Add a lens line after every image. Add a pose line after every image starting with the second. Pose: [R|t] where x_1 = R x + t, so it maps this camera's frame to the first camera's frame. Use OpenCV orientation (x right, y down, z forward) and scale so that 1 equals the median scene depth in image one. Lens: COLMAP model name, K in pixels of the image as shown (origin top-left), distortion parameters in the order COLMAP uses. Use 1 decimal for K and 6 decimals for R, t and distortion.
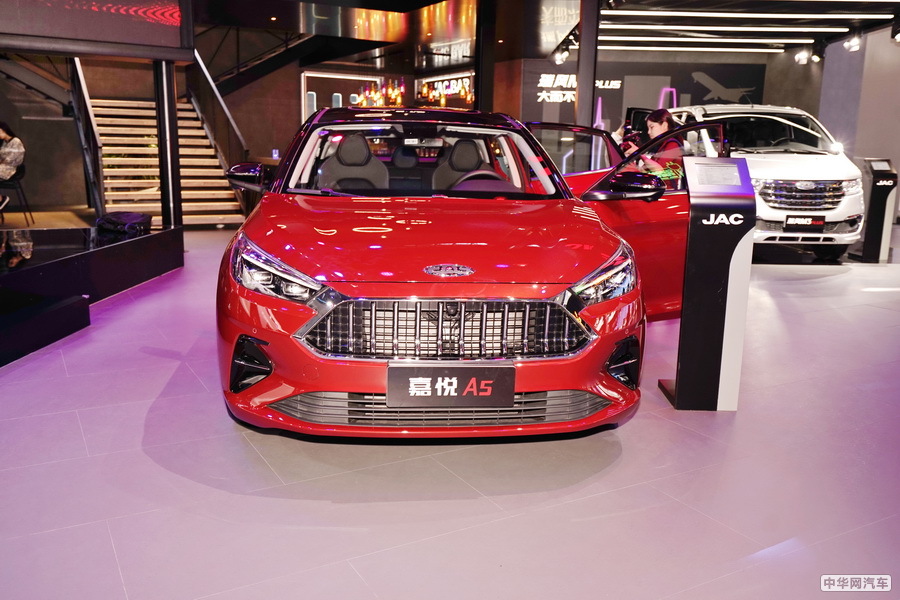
lens RADIAL K [[776.0, 0, 450.0], [0, 776.0, 300.0], [0, 0, 1]] dist [0.035750, -0.053887]
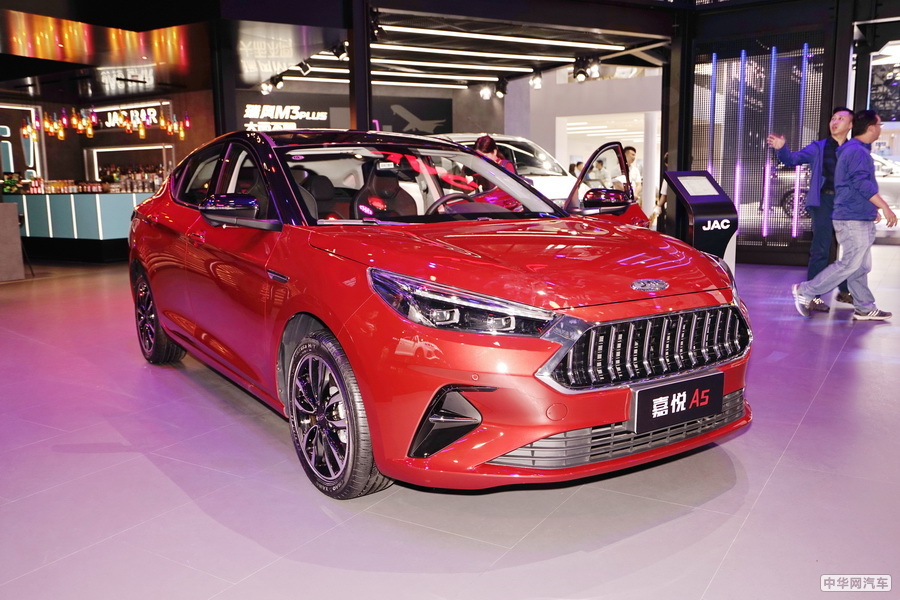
lens RADIAL K [[776.0, 0, 450.0], [0, 776.0, 300.0], [0, 0, 1]] dist [0.035750, -0.053887]
pose [[0.878537, -0.105361, 0.465909, -0.147241], [0.125093, 0.992078, -0.011530, -0.008744], [-0.461003, 0.068411, 0.884758, 0.052850]]
